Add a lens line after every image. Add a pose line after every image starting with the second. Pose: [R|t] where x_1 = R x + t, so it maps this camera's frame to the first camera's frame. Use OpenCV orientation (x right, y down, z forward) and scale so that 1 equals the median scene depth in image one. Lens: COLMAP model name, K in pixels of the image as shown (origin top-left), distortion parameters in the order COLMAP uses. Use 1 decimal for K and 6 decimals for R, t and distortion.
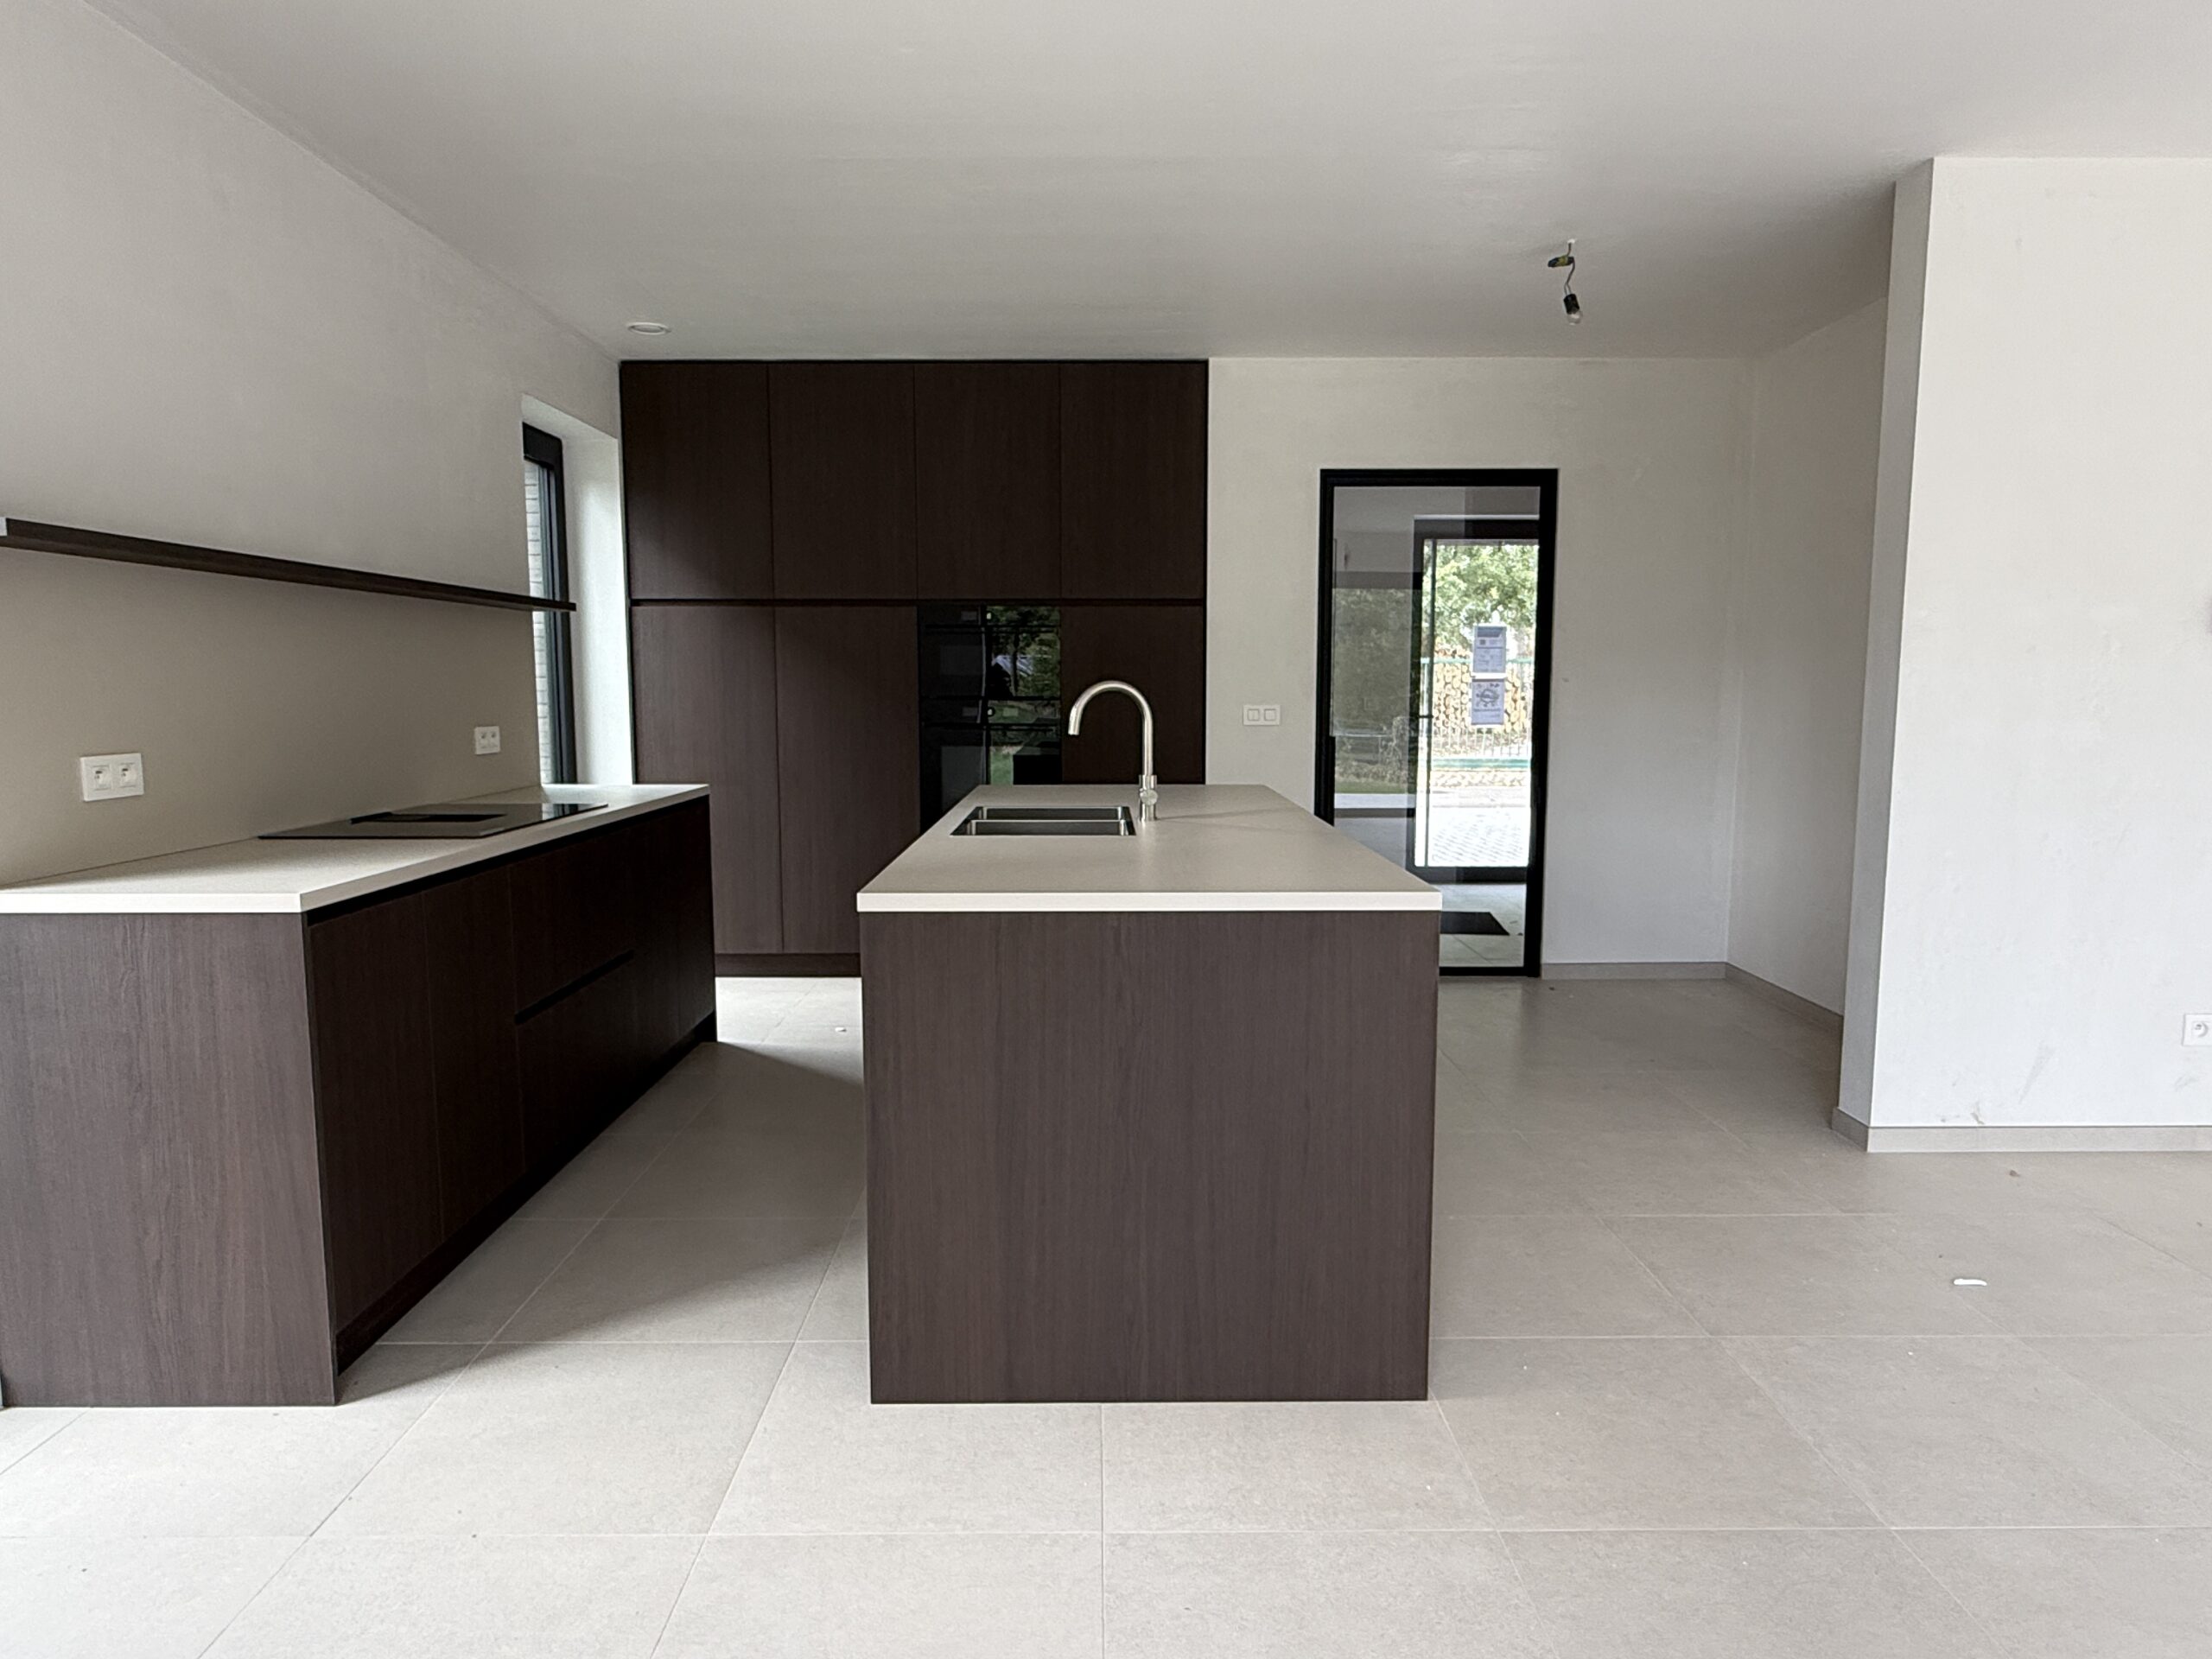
lens RADIAL K [[1357.8, 0, 1106.0], [0, 1357.8, 829.5], [0, 0, 1]] dist [-0.002087, -0.000333]
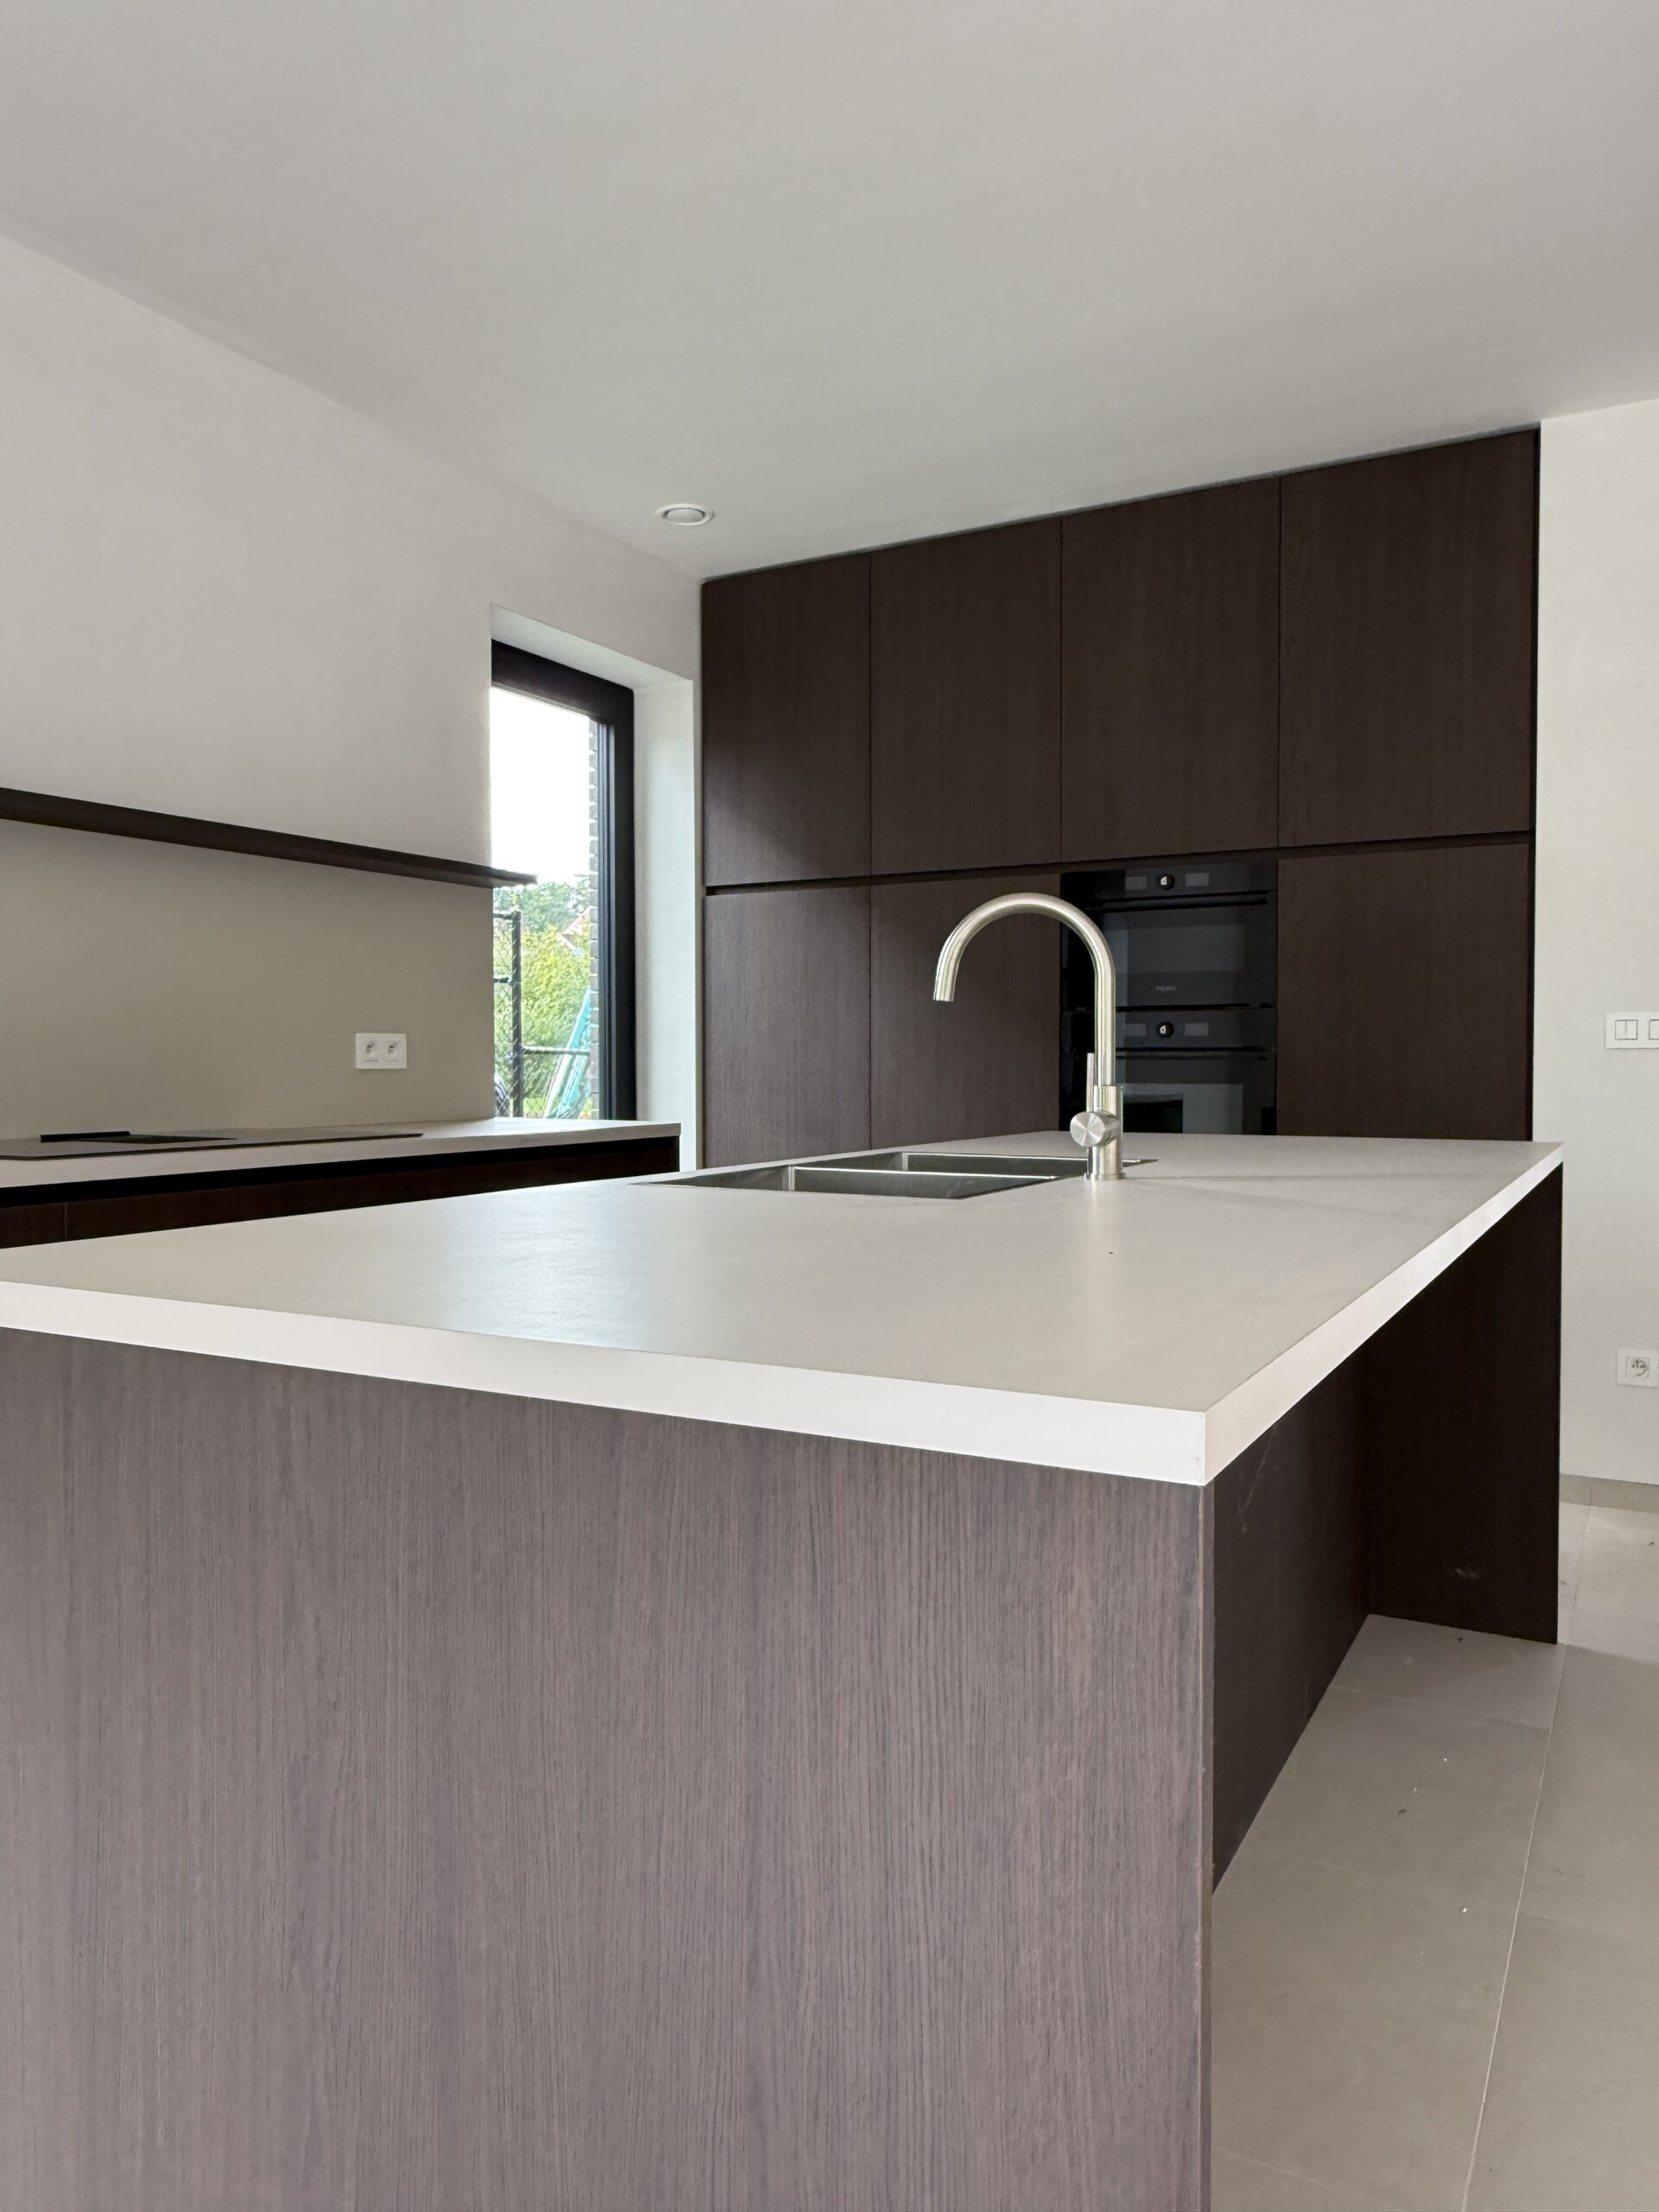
lens RADIAL K [[1537.4, 0, 829.5], [0, 1537.4, 1106.0], [0, 0, 1]] dist [-0.001298, -0.003192]
pose [[0.873327, 0.013362, -0.486951, 0.134138], [-0.051397, 0.996572, -0.064831, 0.004995], [0.484415, 0.081646, 0.871020, 0.299149]]
